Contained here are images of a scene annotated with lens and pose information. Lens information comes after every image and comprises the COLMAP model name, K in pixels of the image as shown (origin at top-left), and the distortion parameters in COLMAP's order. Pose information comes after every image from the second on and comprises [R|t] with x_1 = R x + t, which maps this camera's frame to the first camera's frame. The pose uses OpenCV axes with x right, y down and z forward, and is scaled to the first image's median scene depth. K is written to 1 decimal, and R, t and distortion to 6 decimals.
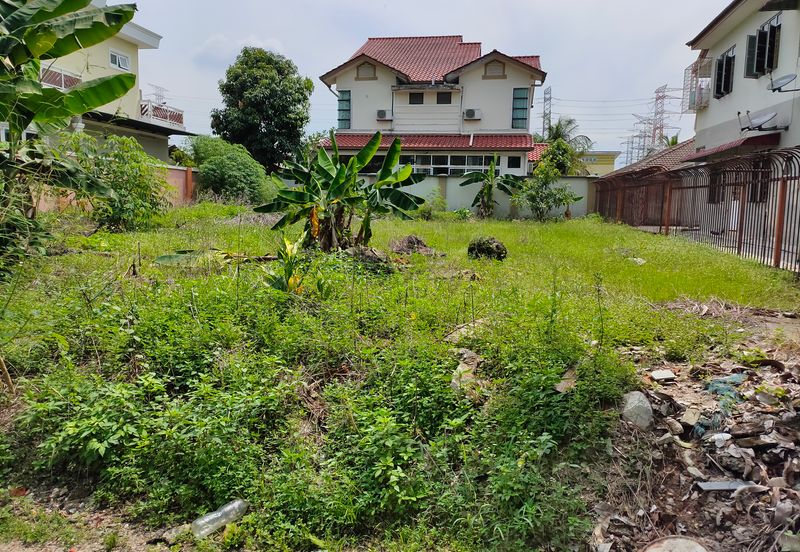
lens RADIAL K [[597.3, 0, 398.8], [0, 597.3, 273.7], [0, 0, 1]] dist [0.074668, -0.075393]
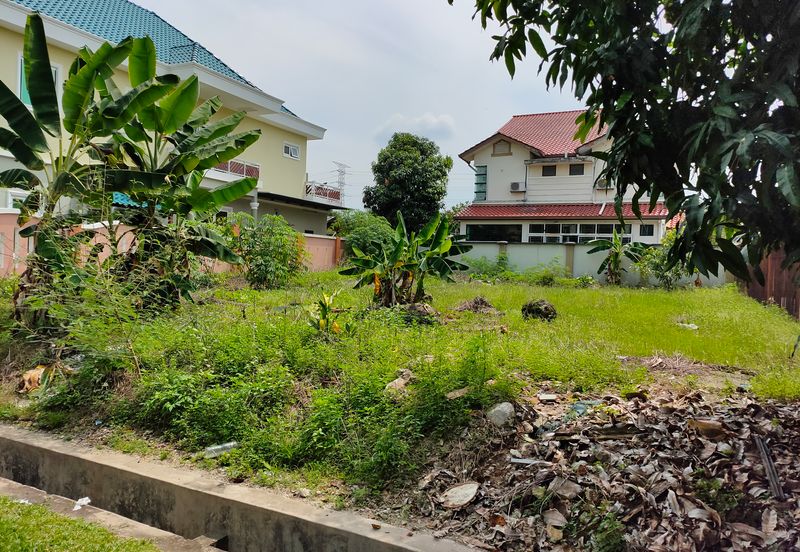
lens RADIAL K [[597.3, 0, 398.8], [0, 597.3, 273.7], [0, 0, 1]] dist [0.074668, -0.075393]
pose [[0.962460, 0.015403, -0.270986, 0.070720], [-0.044678, 0.993760, -0.102197, 0.006571], [0.267721, 0.110468, 0.957143, -0.061344]]
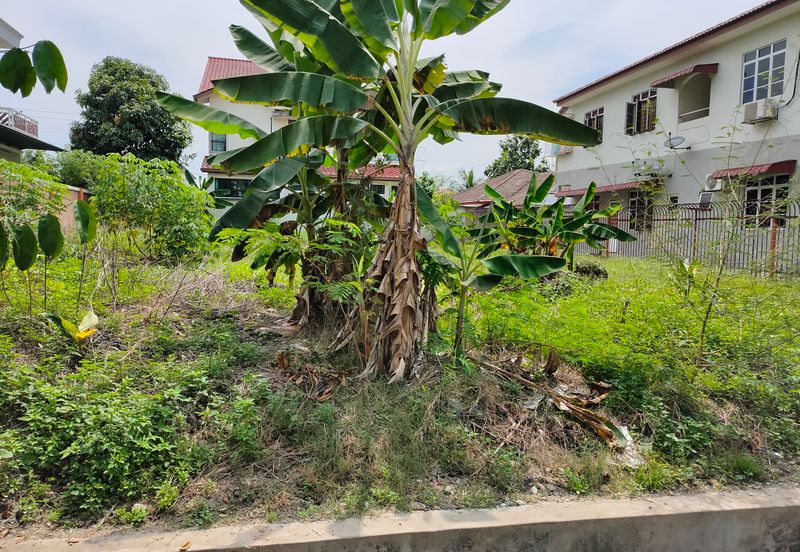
lens RADIAL K [[597.3, 0, 398.8], [0, 597.3, 273.7], [0, 0, 1]] dist [0.074668, -0.075393]
pose [[0.916620, -0.029083, 0.398701, -0.248930], [0.043980, 0.998632, -0.028266, -0.005936], [-0.397334, 0.043444, 0.916645, 0.010806]]
